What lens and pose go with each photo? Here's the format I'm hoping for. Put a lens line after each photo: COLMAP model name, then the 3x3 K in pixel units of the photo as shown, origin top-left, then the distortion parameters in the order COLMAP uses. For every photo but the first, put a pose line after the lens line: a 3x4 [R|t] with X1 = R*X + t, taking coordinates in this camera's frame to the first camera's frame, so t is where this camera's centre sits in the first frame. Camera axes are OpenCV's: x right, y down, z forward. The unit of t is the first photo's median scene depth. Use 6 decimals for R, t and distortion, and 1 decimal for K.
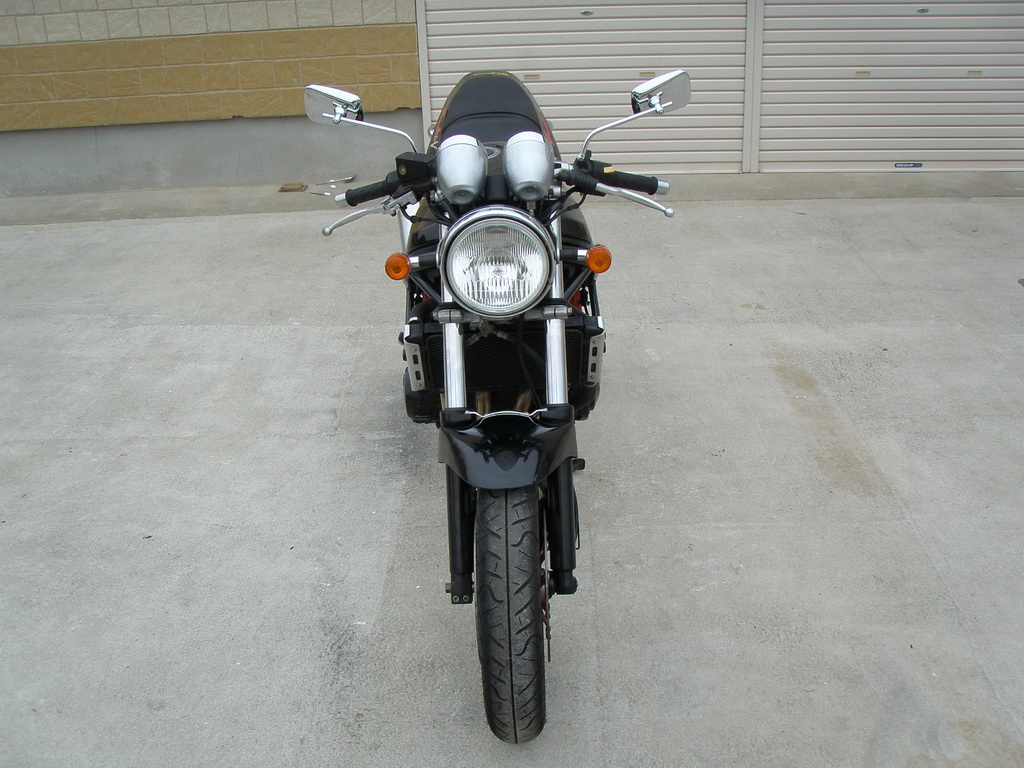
lens RADIAL K [[1136.6, 0, 503.2], [0, 1136.6, 419.8], [0, 0, 1]] dist [-0.147192, 0.000000]
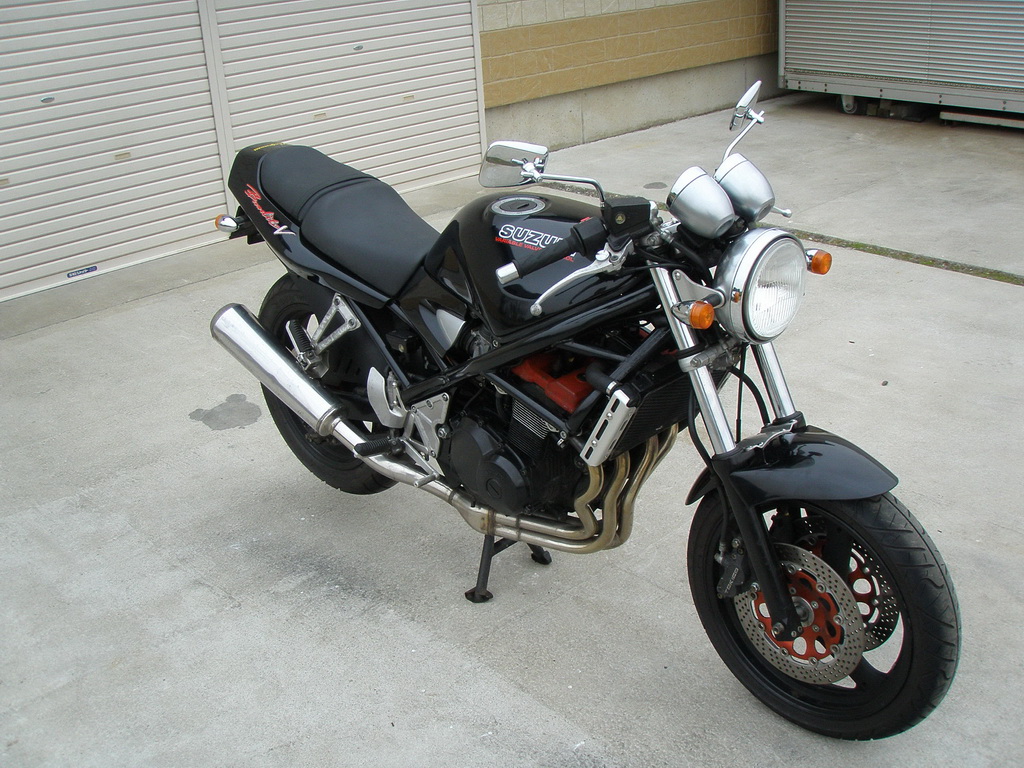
lens RADIAL K [[1136.6, 0, 511.0], [0, 1136.6, 403.2], [0, 0, 1]] dist [-0.147192, 0.000000]
pose [[0.715937, -0.288404, 0.635812, -0.526514], [0.334130, 0.941164, 0.050675, -0.107798], [-0.613018, 0.176163, 0.770179, 0.258800]]
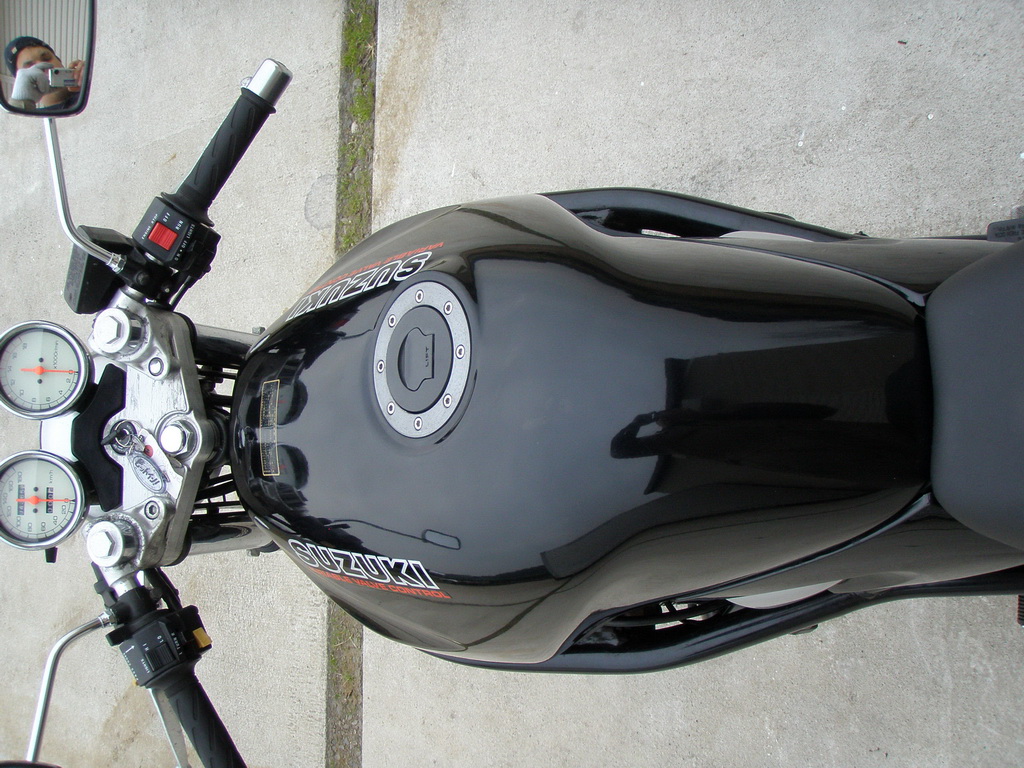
lens RADIAL K [[1136.6, 0, 510.9], [0, 1136.6, 392.1], [0, 0, 1]] dist [-0.147192, 0.000000]
pose [[0.030347, 0.999164, -0.027406, -0.004578], [0.315266, 0.016451, 0.948861, -0.423583], [0.948518, -0.037436, -0.314503, 0.899093]]
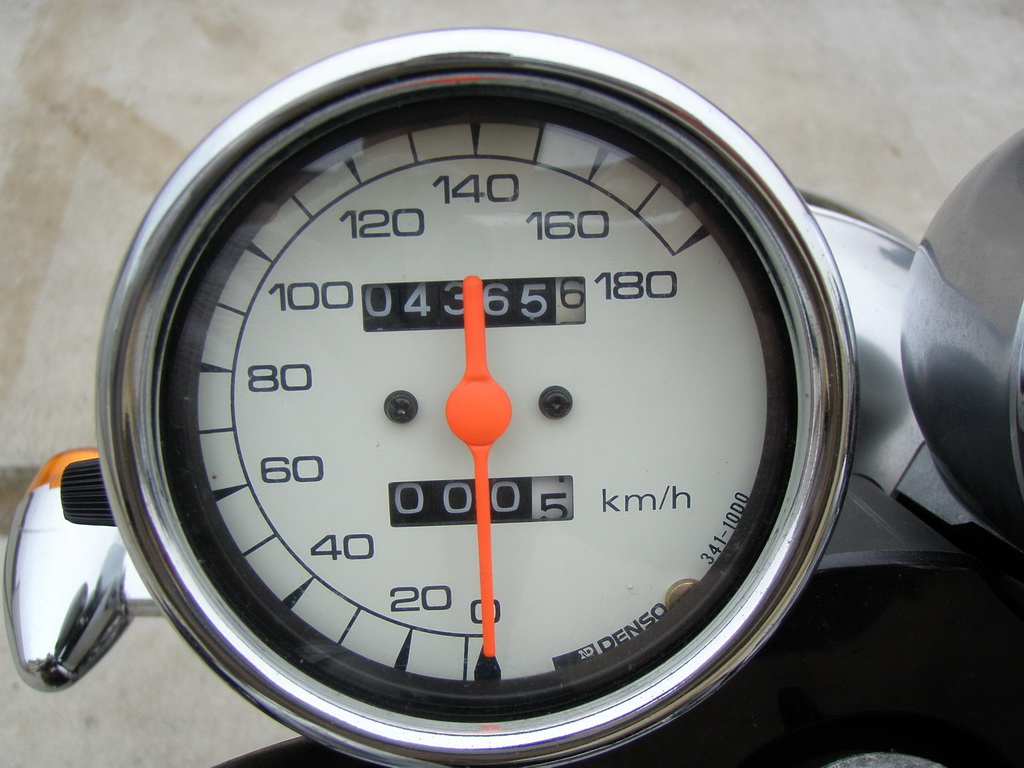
lens RADIAL K [[1136.6, 0, 512.3], [0, 1136.6, 389.4], [0, 0, 1]] dist [-0.147192, 0.000000]
pose [[-0.996596, 0.081022, -0.015217, 0.013604], [0.013132, 0.338257, 0.940962, -0.199239], [0.081386, 0.937560, -0.338169, 0.674627]]
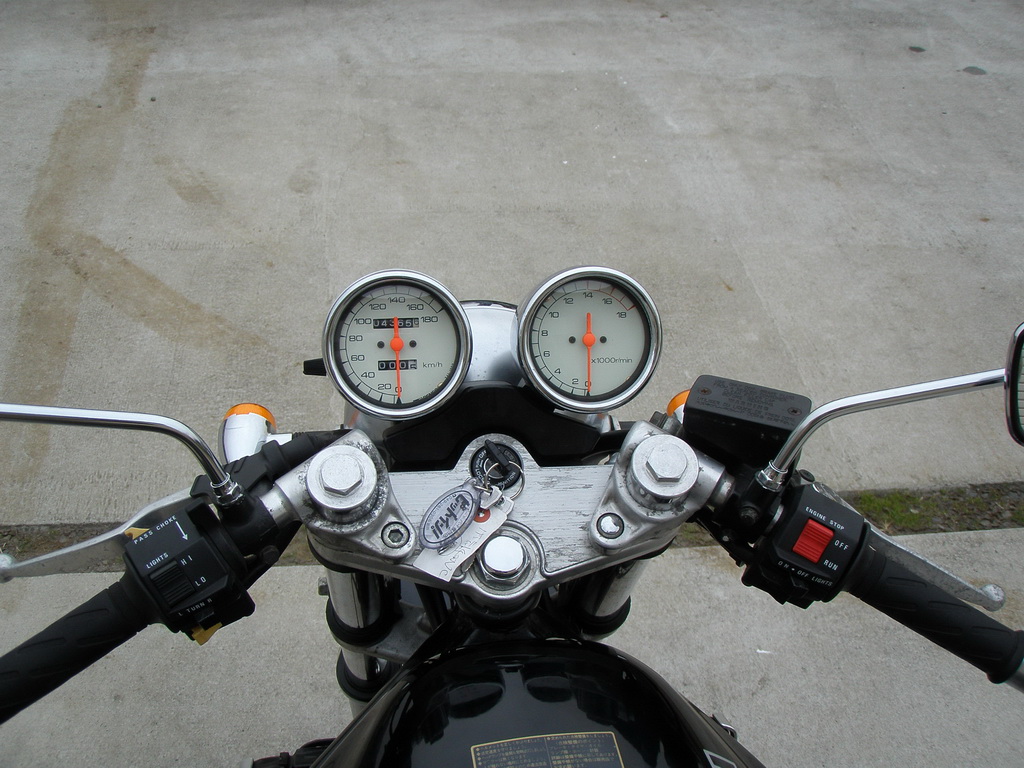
lens RADIAL K [[1136.6, 0, 501.9], [0, 1136.6, 406.5], [0, 0, 1]] dist [-0.147192, 0.000000]
pose [[-0.993305, 0.082763, -0.080600, 0.012811], [-0.036762, 0.434970, 0.899694, -0.354753], [0.109520, 0.896633, -0.429015, 0.770315]]
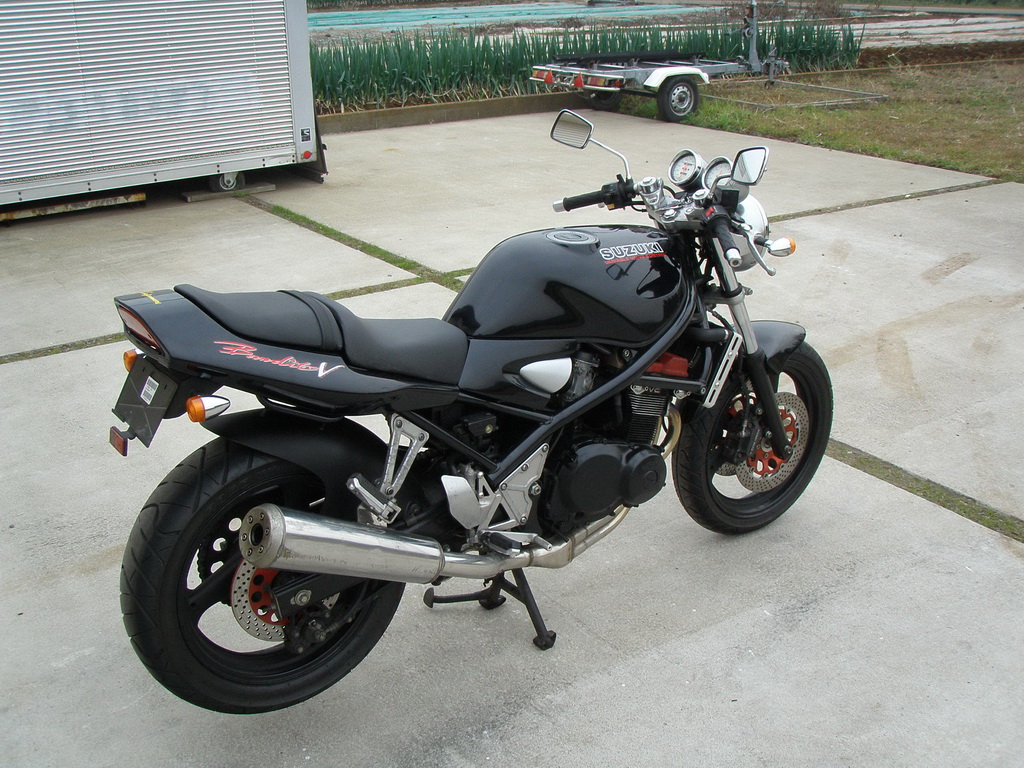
lens RADIAL K [[1136.6, 0, 512.7], [0, 1136.6, 416.4], [0, 0, 1]] dist [-0.147192, 0.000000]
pose [[-0.572818, -0.265831, 0.775380, -0.649513], [0.390964, 0.742808, 0.543492, -0.546642], [-0.720435, 0.614467, -0.321563, 1.164456]]
